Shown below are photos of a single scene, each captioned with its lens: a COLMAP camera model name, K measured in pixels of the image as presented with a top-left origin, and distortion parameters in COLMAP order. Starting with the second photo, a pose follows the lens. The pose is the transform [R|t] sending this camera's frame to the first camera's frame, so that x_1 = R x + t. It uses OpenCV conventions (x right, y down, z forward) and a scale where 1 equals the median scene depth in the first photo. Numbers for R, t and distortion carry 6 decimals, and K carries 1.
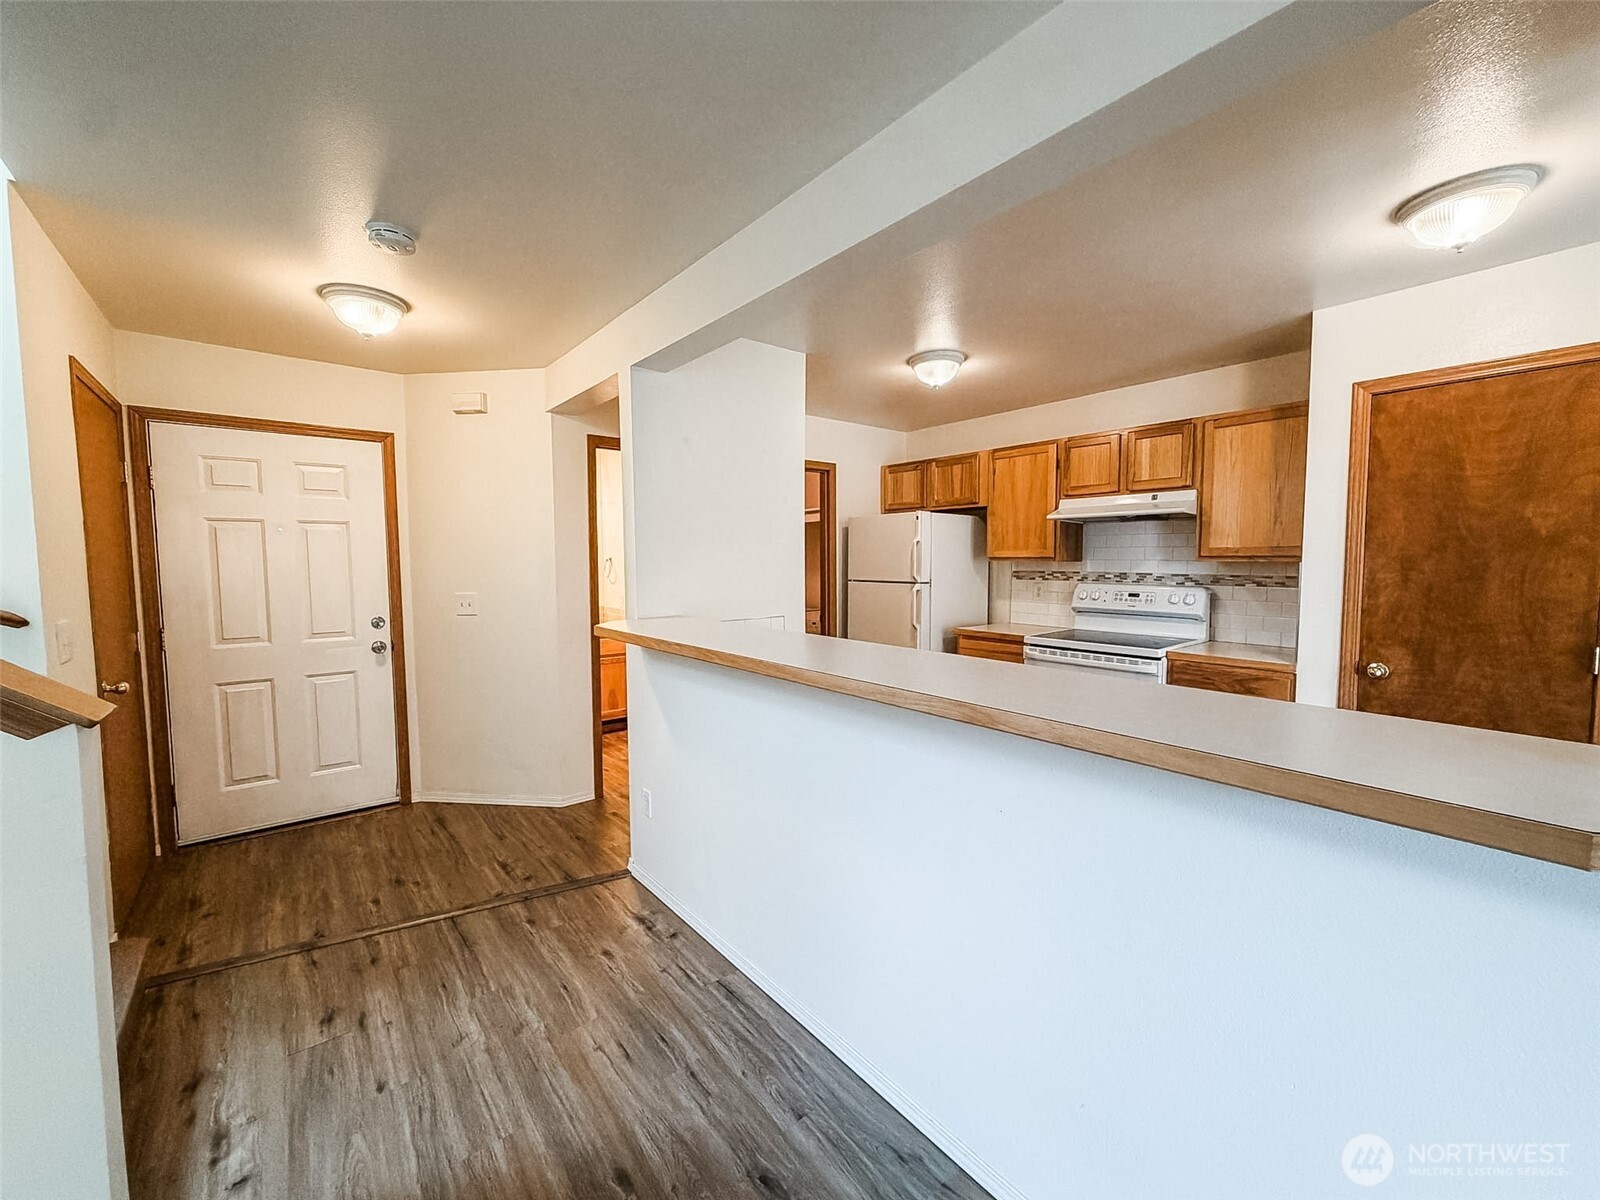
lens RADIAL K [[634.4, 0, 797.9], [0, 634.4, 599.5], [0, 0, 1]] dist [0.000040, -0.000051]
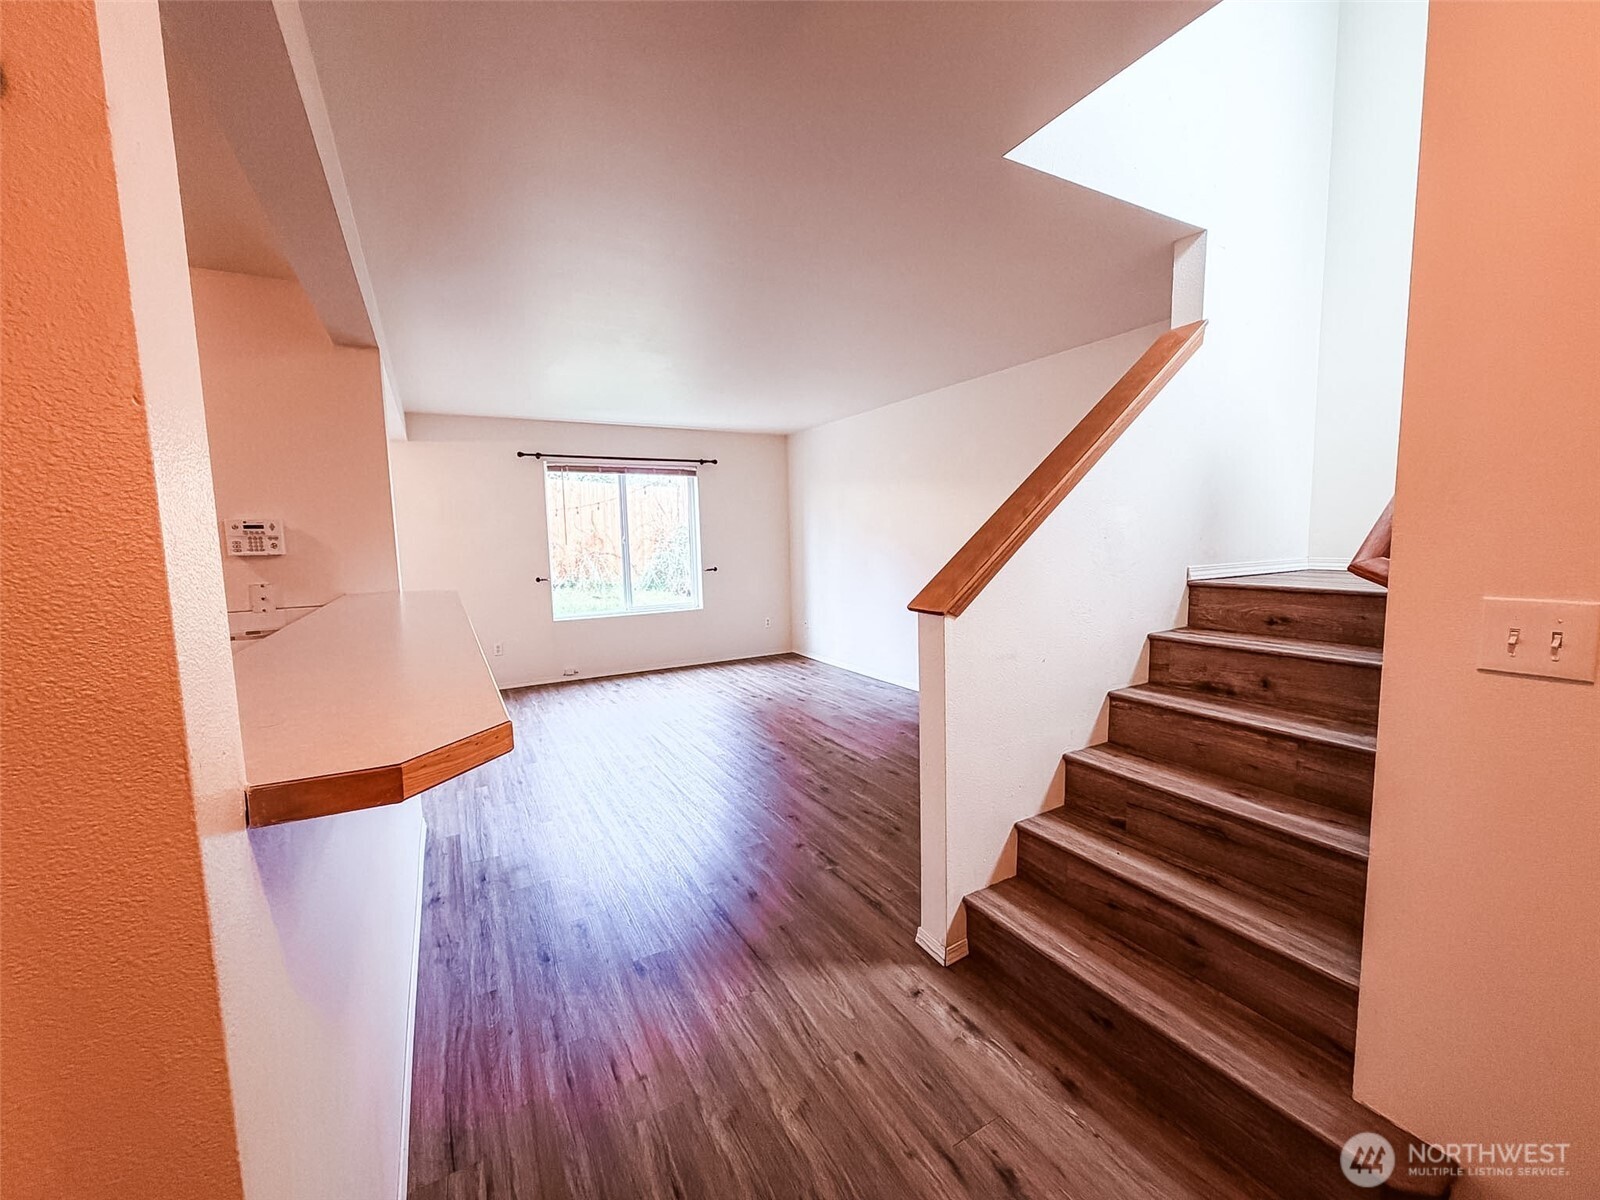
lens RADIAL K [[634.4, 0, 792.5], [0, 634.4, 601.8], [0, 0, 1]] dist [0.000040, -0.000051]
pose [[-0.983320, 0.013652, 0.181370, -0.366219], [0.044502, 0.984929, 0.167135, -0.041234], [-0.176355, 0.172419, -0.969108, 0.905689]]
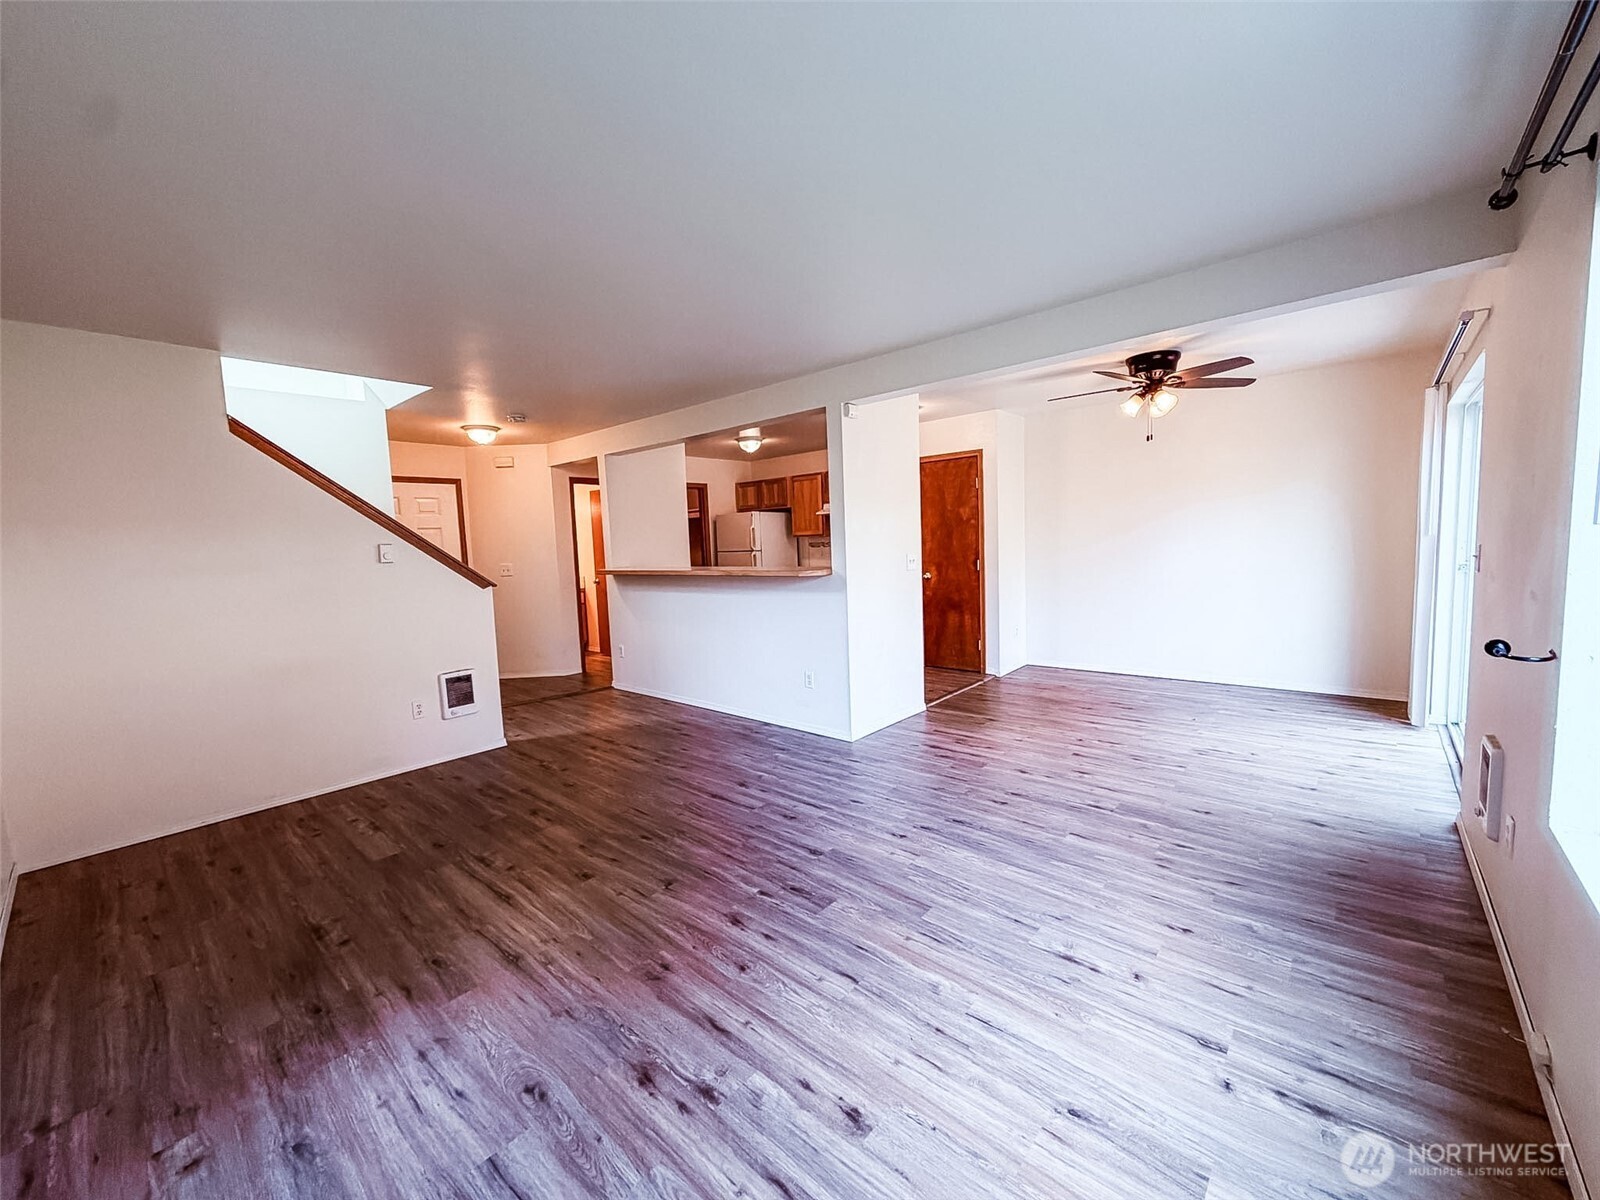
lens RADIAL K [[634.4, 0, 799.9], [0, 634.4, 594.4], [0, 0, 1]] dist [0.000040, -0.000051]
pose [[0.985795, -0.047205, 0.161180, 0.023605], [0.044459, 0.998799, 0.020605, 0.082668], [-0.161959, -0.013147, 0.986710, -1.010599]]
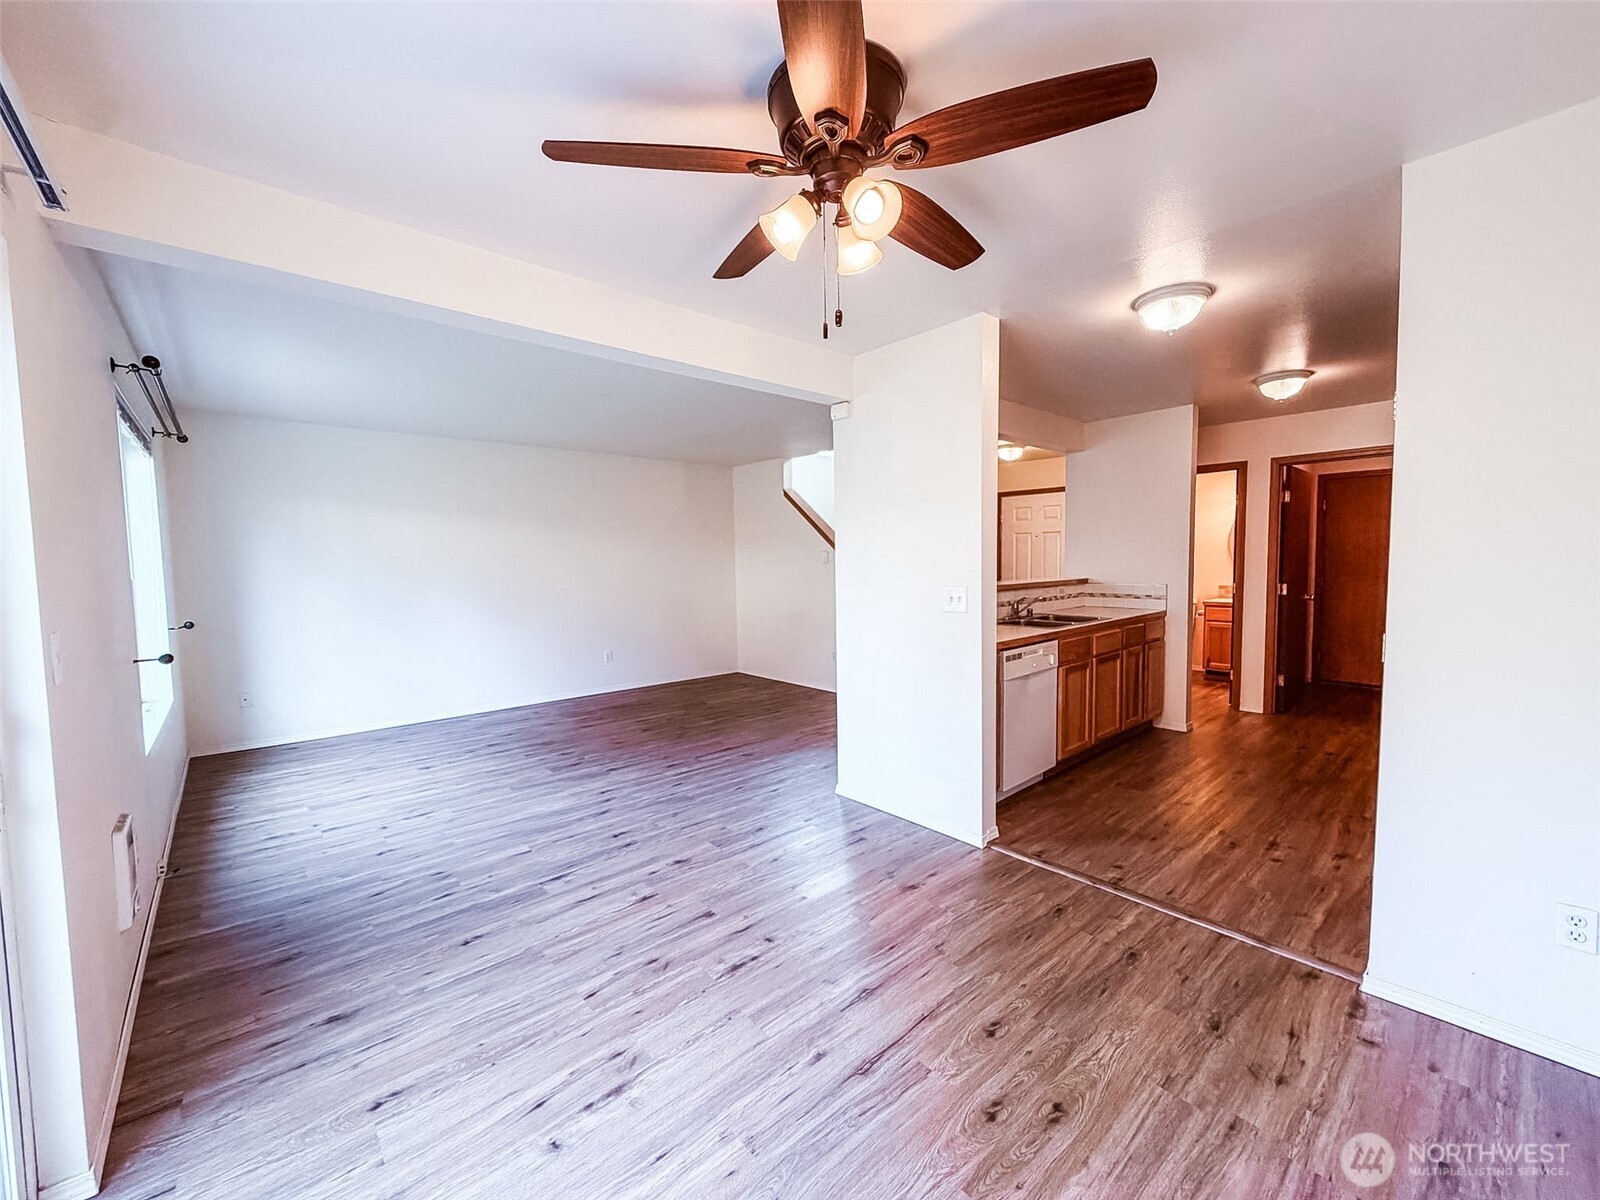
lens RADIAL K [[634.4, 0, 800.8], [0, 634.4, 595.9], [0, 0, 1]] dist [0.000040, -0.000051]
pose [[0.049845, 0.066452, -0.996544, 1.357519], [-0.051512, 0.996627, 0.063881, -0.001513], [0.997428, 0.048150, 0.053100, 0.048991]]
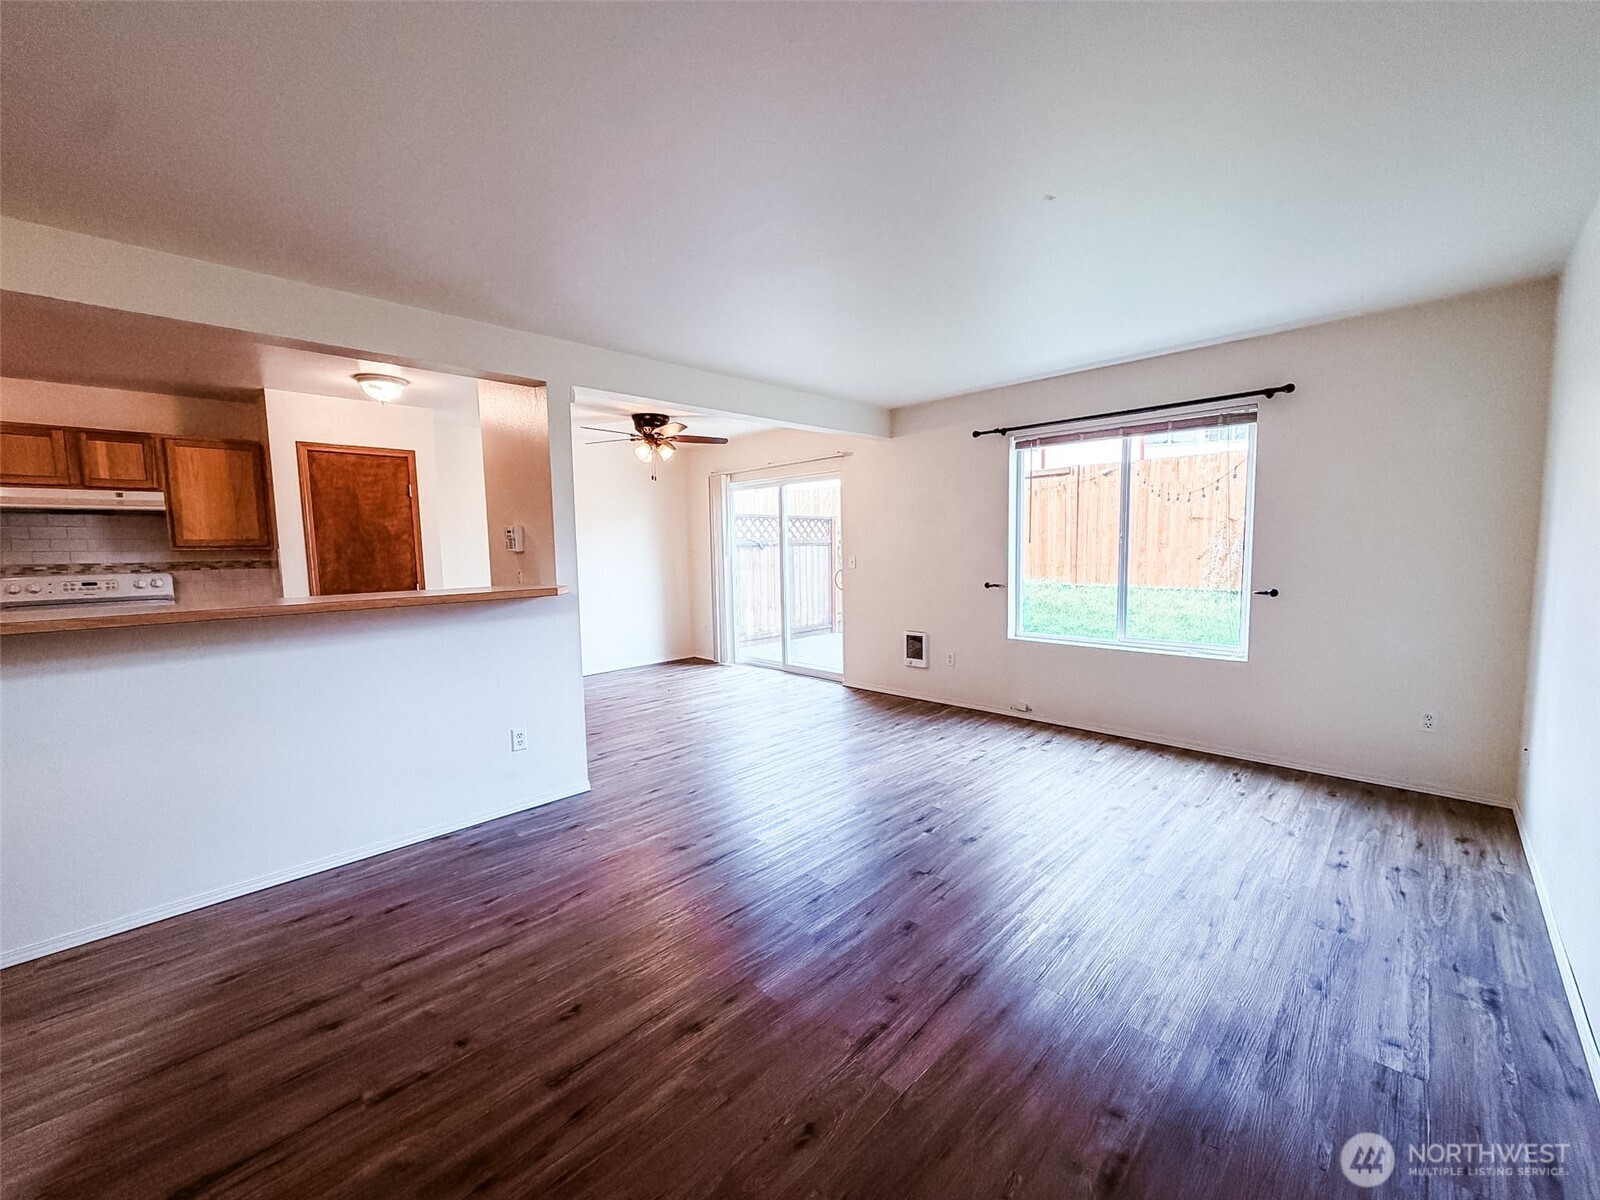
lens RADIAL K [[634.4, 0, 791.6], [0, 634.4, 600.9], [0, 0, 1]] dist [0.000040, -0.000051]
pose [[-0.104037, -0.080065, 0.991345, -0.725167], [0.084458, 0.992443, 0.089017, 0.028770], [-0.990981, 0.092988, -0.096489, -0.070350]]
